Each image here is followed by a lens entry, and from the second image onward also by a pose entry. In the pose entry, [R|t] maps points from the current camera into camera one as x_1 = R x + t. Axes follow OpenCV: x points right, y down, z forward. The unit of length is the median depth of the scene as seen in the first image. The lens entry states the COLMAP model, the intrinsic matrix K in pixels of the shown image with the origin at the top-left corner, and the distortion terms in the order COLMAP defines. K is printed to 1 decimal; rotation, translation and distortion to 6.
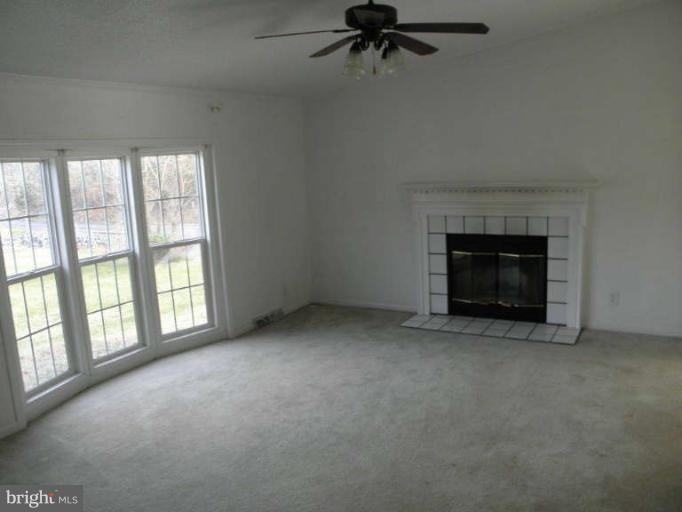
lens RADIAL K [[563.9, 0, 341.0], [0, 563.9, 256.0], [0, 0, 1]] dist [-0.123201, 0.014176]
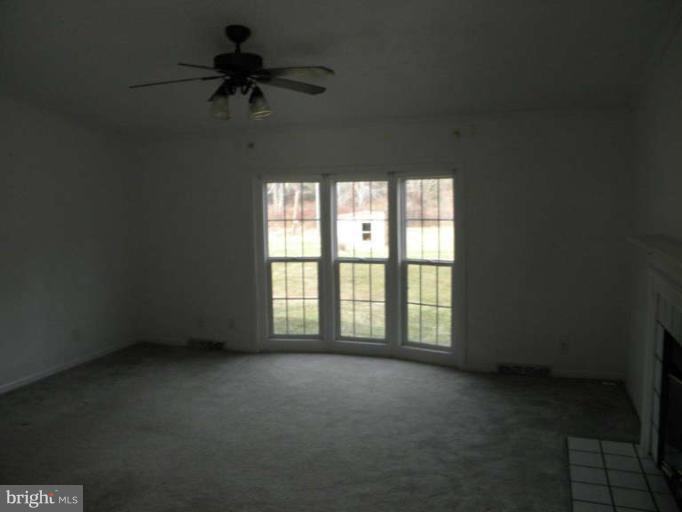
lens RADIAL K [[584.4, 0, 340.6], [0, 584.4, 245.9], [0, 0, 1]] dist [0.003967, 0.005714]
pose [[0.211569, 0.139056, -0.967420, 0.744477], [-0.157756, 0.981706, 0.106609, -0.144313], [0.964547, 0.130061, 0.229636, 0.582843]]
